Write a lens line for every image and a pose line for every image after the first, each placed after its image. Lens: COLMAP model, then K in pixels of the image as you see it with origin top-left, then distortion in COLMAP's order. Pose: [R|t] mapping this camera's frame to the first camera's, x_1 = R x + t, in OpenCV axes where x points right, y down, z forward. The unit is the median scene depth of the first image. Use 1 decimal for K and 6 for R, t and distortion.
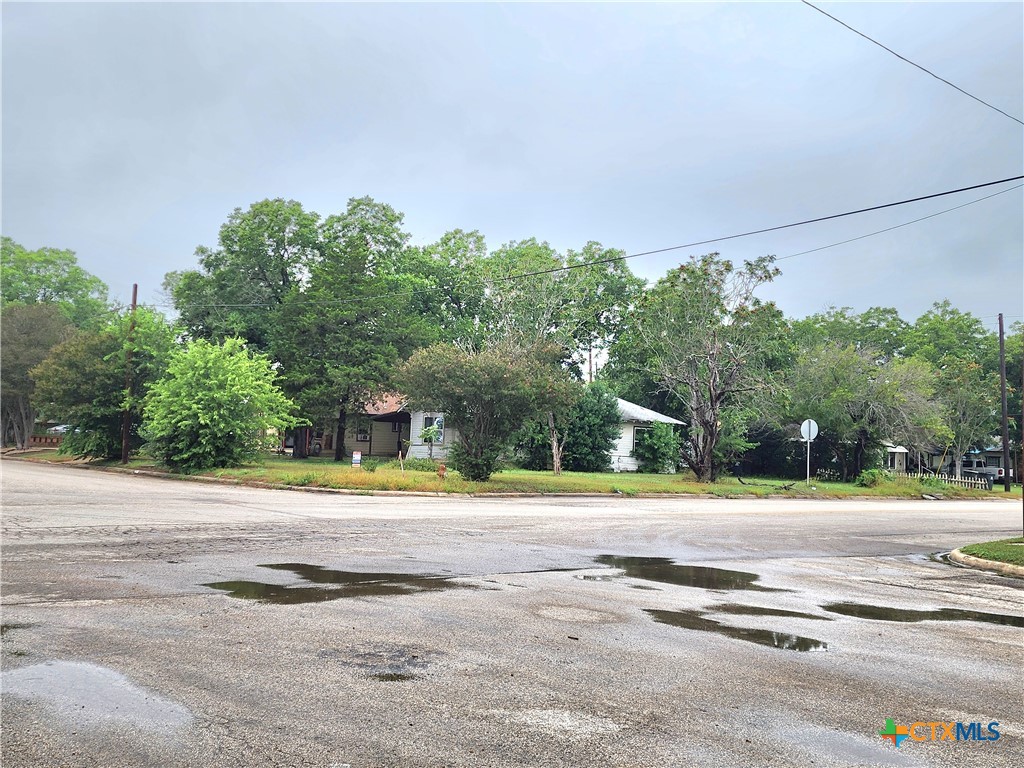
lens RADIAL K [[689.5, 0, 511.4], [0, 689.5, 384.6], [0, 0, 1]] dist [-0.000896, -0.000171]
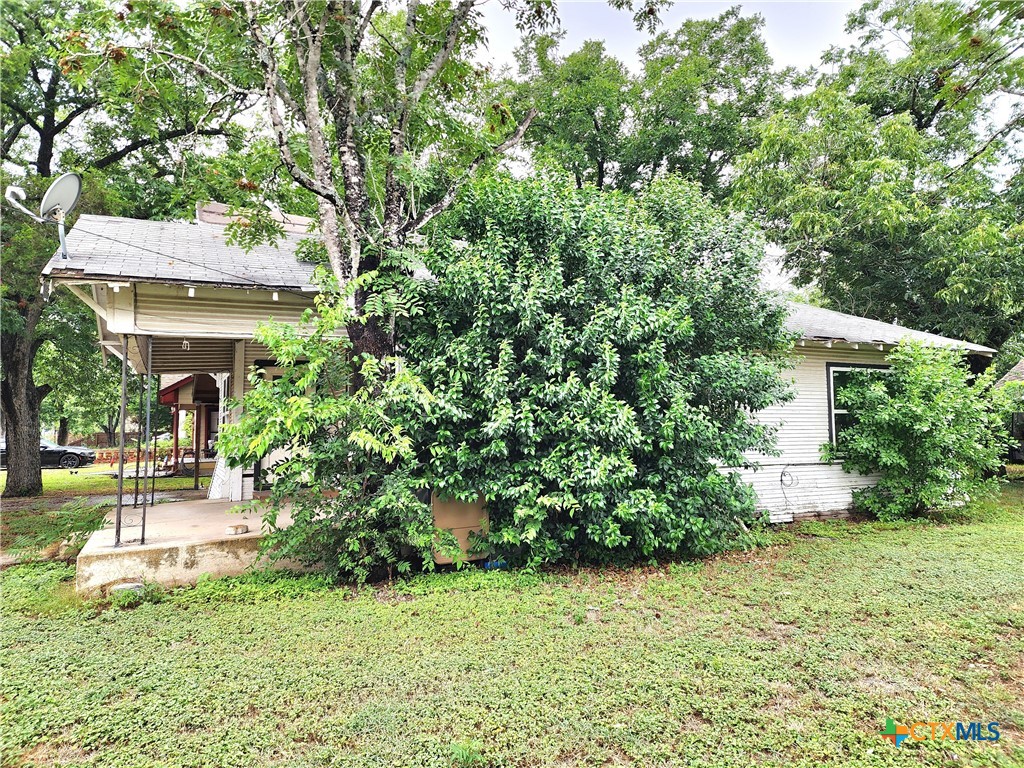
lens RADIAL K [[689.5, 0, 513.0], [0, 689.5, 382.0], [0, 0, 1]] dist [-0.000896, -0.000171]
pose [[0.977300, -0.069439, -0.200160, 0.104877], [0.073461, 0.997217, 0.012728, 0.056272], [0.198719, -0.027143, 0.979681, 0.690921]]
